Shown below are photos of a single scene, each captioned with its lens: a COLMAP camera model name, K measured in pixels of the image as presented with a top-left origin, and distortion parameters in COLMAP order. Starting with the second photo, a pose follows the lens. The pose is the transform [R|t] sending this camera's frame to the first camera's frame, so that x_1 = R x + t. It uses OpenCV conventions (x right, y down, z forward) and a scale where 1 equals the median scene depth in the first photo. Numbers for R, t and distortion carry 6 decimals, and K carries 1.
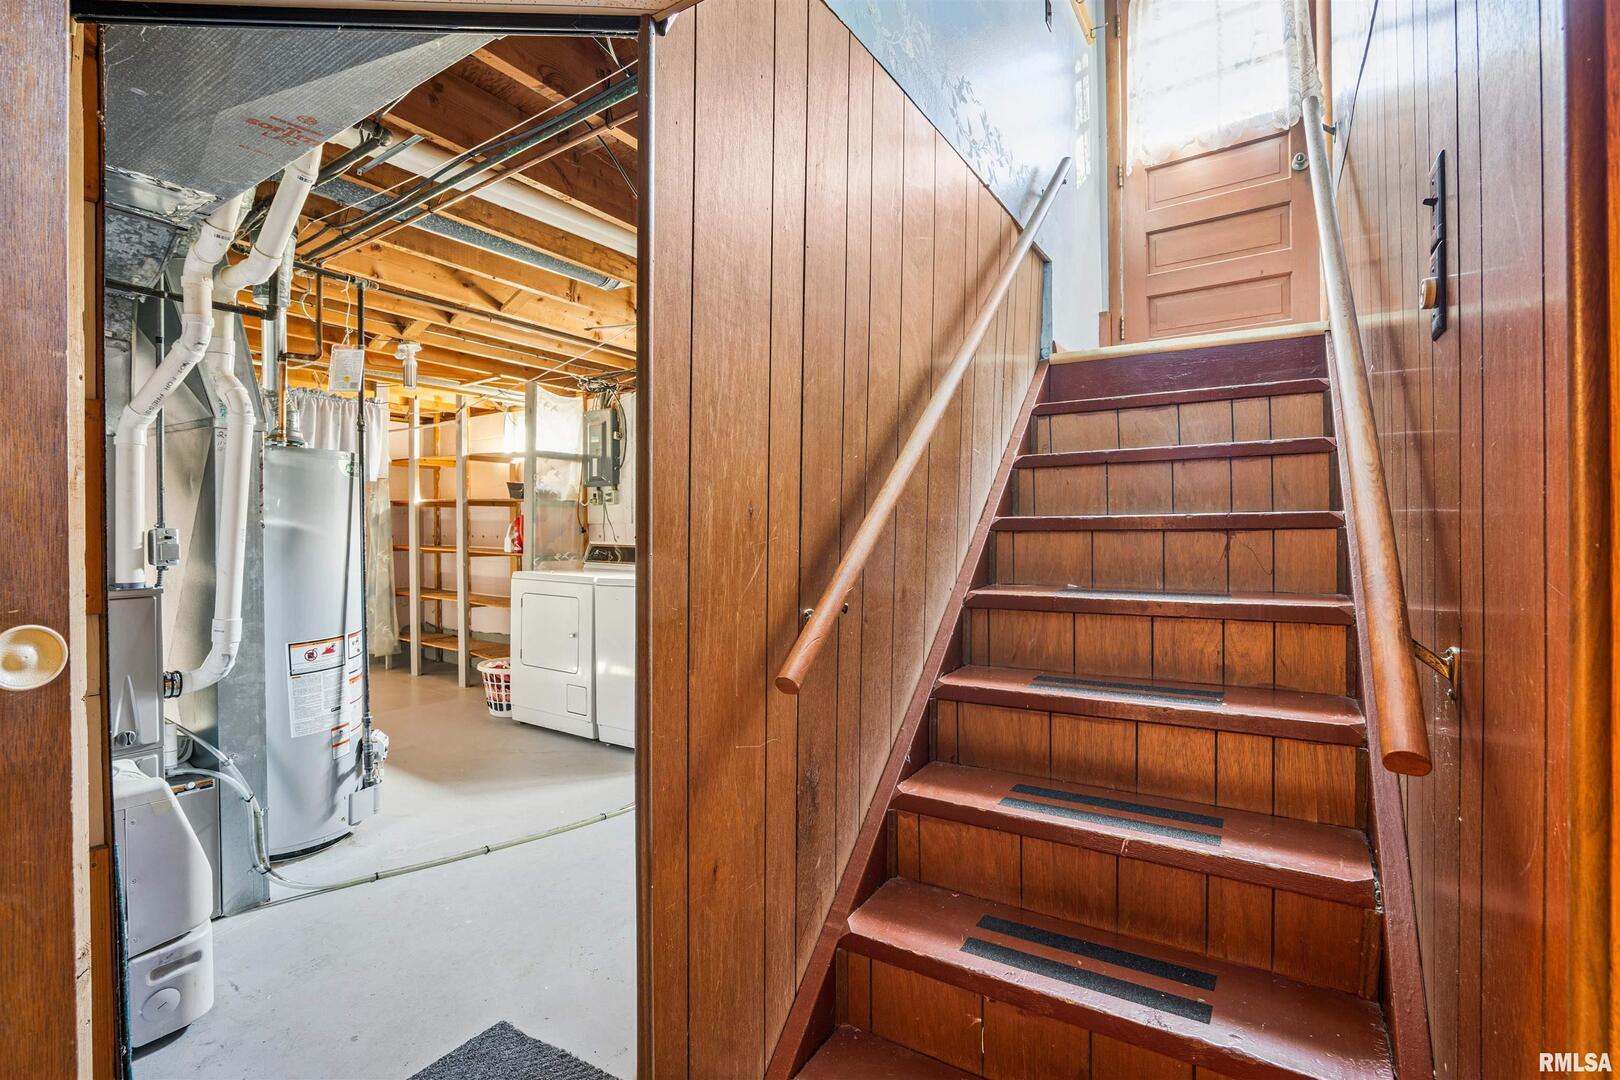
lens RADIAL K [[745.3, 0, 798.0], [0, 745.3, 533.3], [0, 0, 1]] dist [-0.049074, 0.014553]
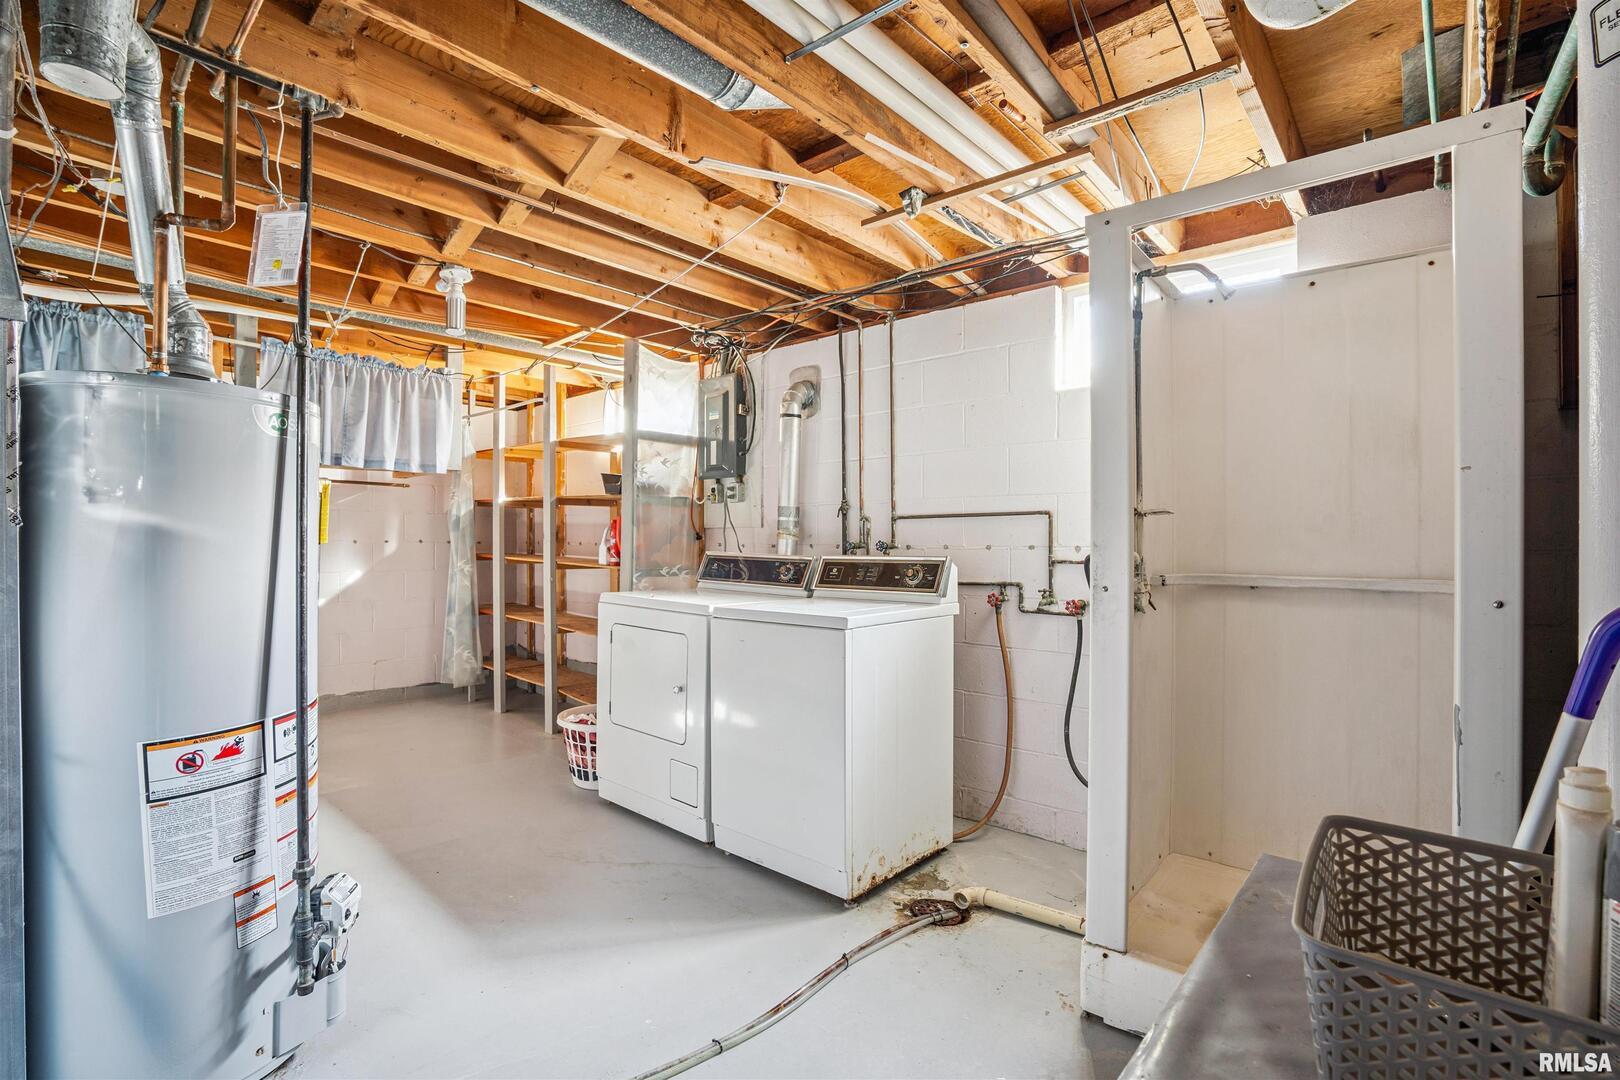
lens RADIAL K [[745.3, 0, 812.4], [0, 745.3, 541.1], [0, 0, 1]] dist [-0.049074, 0.014553]
pose [[0.990152, 0.006437, -0.139851, -0.068610], [-0.006466, 0.999979, 0.000246, -0.000178], [0.139850, 0.000661, 0.990172, 0.268721]]
